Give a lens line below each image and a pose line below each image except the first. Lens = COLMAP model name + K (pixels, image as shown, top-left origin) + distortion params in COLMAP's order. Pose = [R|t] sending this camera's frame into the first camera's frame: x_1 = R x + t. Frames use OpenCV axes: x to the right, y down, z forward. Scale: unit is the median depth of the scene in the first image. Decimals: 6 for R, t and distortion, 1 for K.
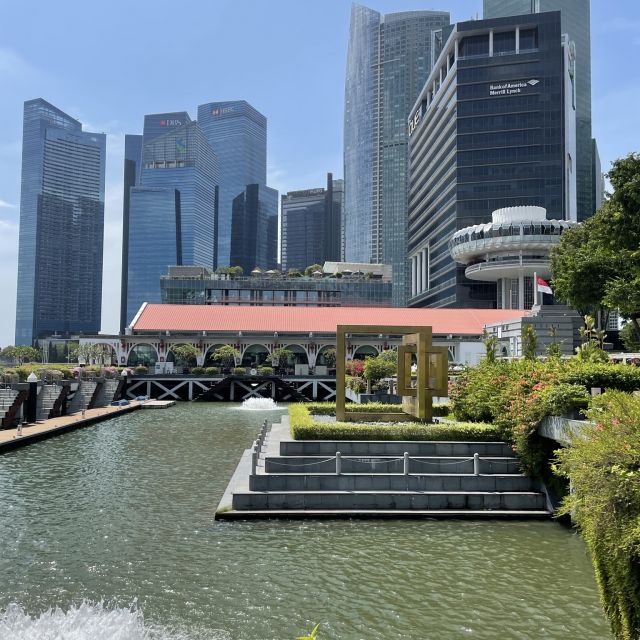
lens RADIAL K [[685.4, 0, 320.0], [0, 685.4, 320.0], [0, 0, 1]] dist [-0.003804, -0.021545]
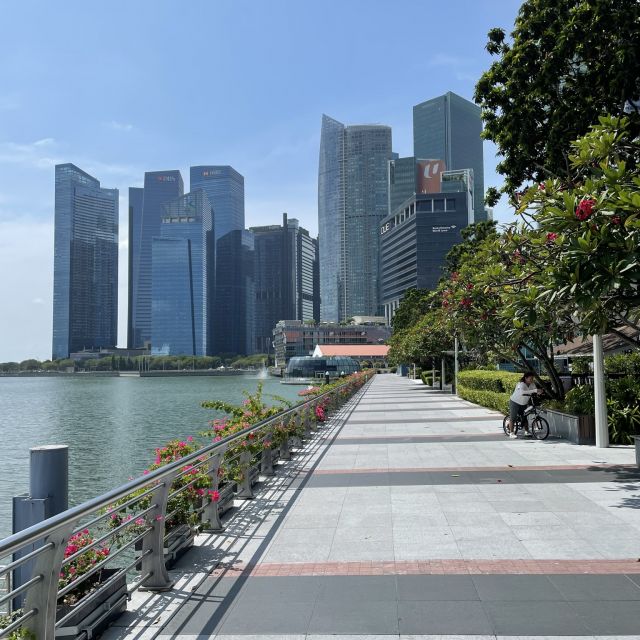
lens RADIAL K [[685.4, 0, 320.0], [0, 685.4, 320.0], [0, 0, 1]] dist [-0.003804, -0.021545]
pose [[0.991376, -0.014520, 0.130243, -0.113813], [0.014759, 0.999891, -0.000873, -0.023725], [-0.130216, 0.002788, 0.991482, -0.313584]]
